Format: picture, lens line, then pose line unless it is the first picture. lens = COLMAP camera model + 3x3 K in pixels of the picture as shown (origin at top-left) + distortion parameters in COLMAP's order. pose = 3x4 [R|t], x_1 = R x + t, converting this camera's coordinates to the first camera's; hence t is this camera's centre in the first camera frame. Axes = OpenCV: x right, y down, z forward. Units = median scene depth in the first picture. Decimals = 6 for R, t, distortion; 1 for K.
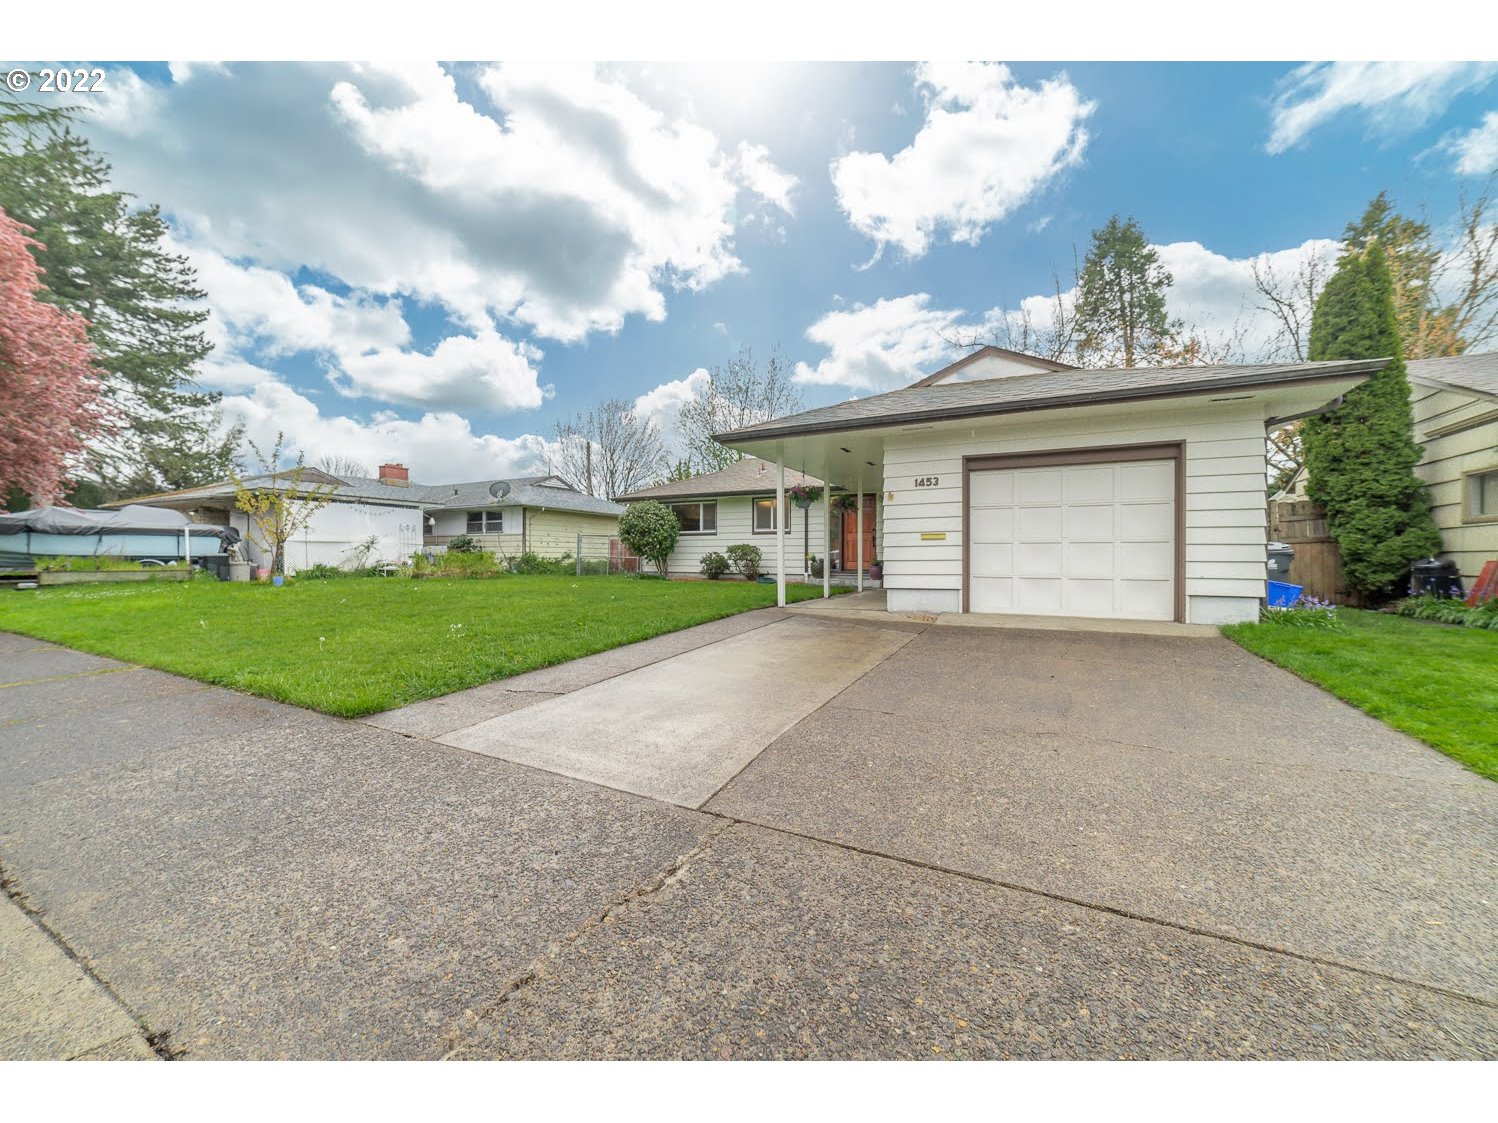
lens RADIAL K [[571.8, 0, 748.0], [0, 571.8, 559.7], [0, 0, 1]] dist [-0.016106, 0.004366]
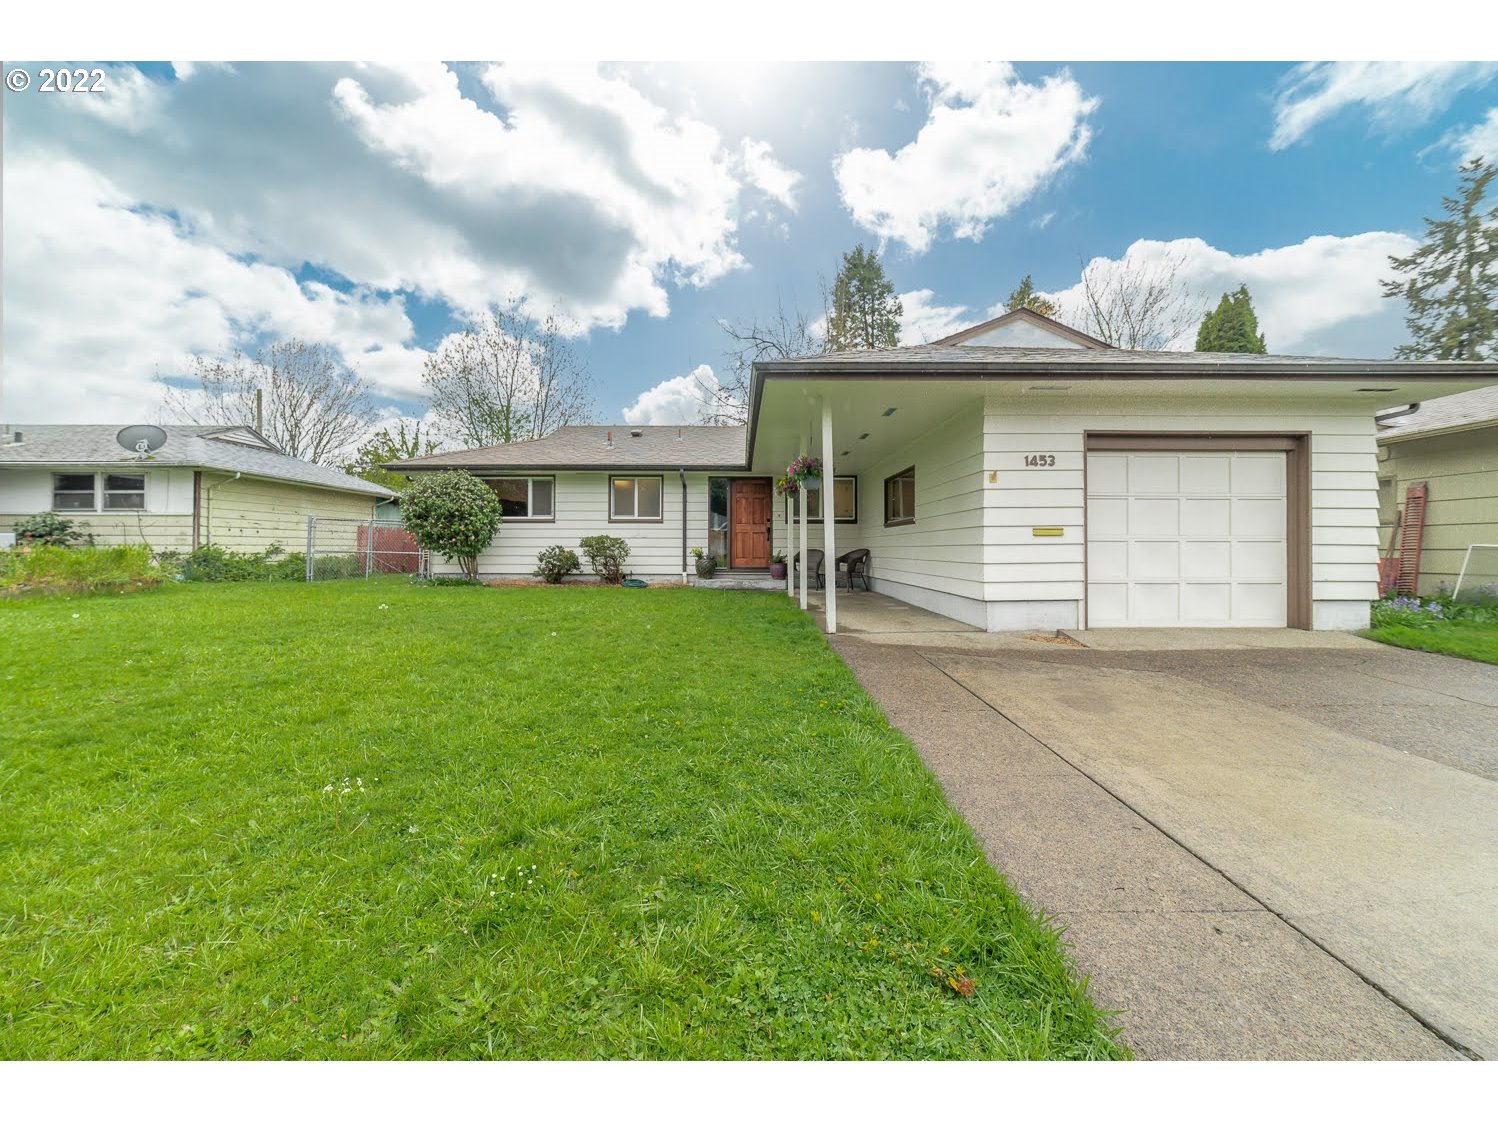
lens RADIAL K [[571.8, 0, 746.5], [0, 571.8, 551.6], [0, 0, 1]] dist [-0.016106, 0.004366]
pose [[0.886846, -0.003800, 0.462050, -0.179870], [0.002072, 0.999989, 0.004248, -0.008436], [-0.462061, -0.002810, 0.886844, 0.233716]]
